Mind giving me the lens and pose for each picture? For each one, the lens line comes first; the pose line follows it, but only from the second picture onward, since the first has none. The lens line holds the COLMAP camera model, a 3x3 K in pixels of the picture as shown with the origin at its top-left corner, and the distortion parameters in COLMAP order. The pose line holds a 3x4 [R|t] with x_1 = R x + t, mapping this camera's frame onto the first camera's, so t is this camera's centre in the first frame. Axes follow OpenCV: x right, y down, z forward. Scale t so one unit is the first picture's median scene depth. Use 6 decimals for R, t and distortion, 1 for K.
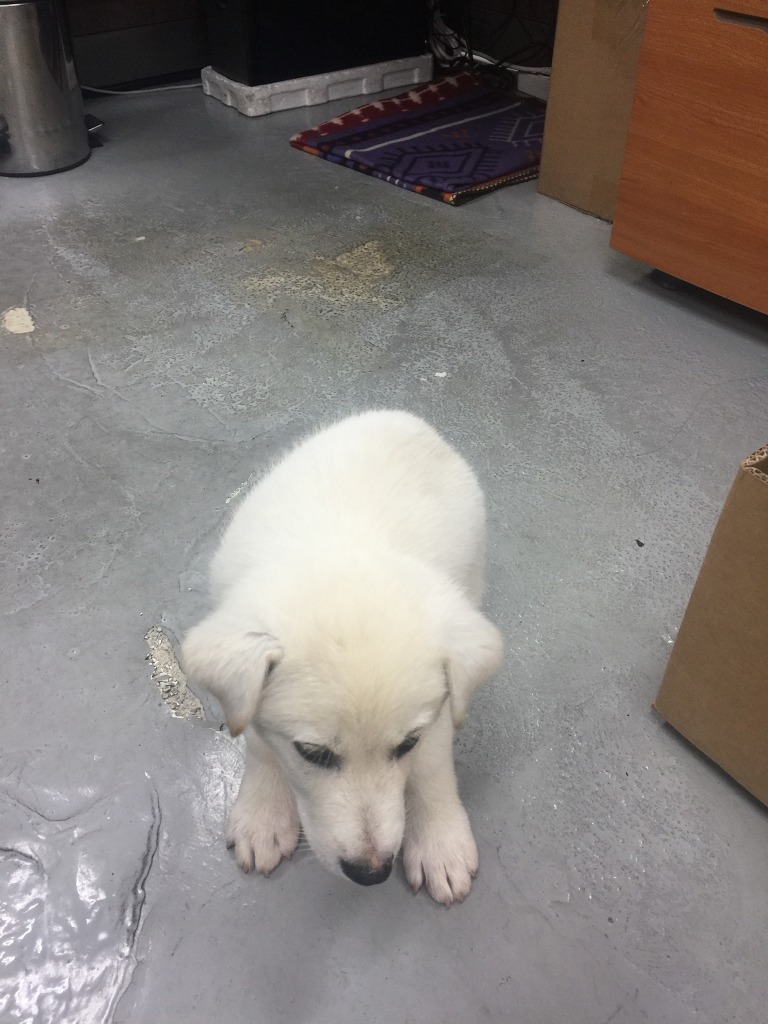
lens RADIAL K [[877.9, 0, 384.4], [0, 877.9, 511.9], [0, 0, 1]] dist [0.035414, -0.000308]
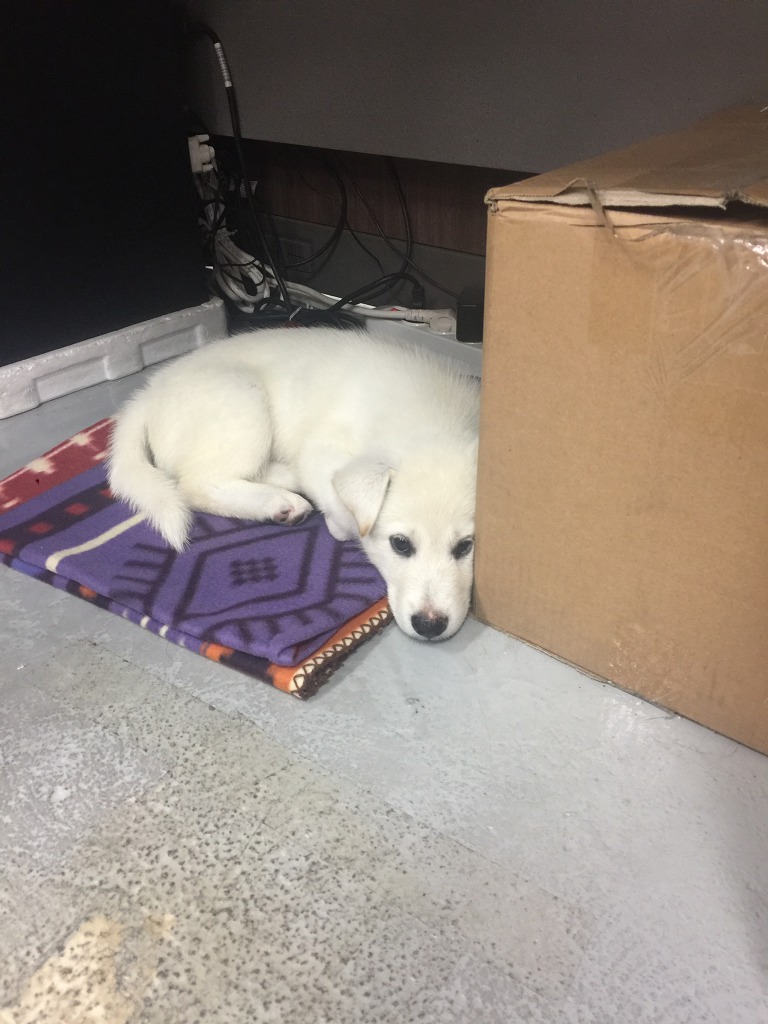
lens RADIAL K [[877.9, 0, 383.8], [0, 877.9, 512.1], [0, 0, 1]] dist [0.035414, -0.000308]
pose [[0.978005, -0.136068, 0.158090, 0.058505], [0.157888, 0.978212, -0.134809, -0.343763], [-0.136302, 0.156804, 0.978179, 0.525620]]
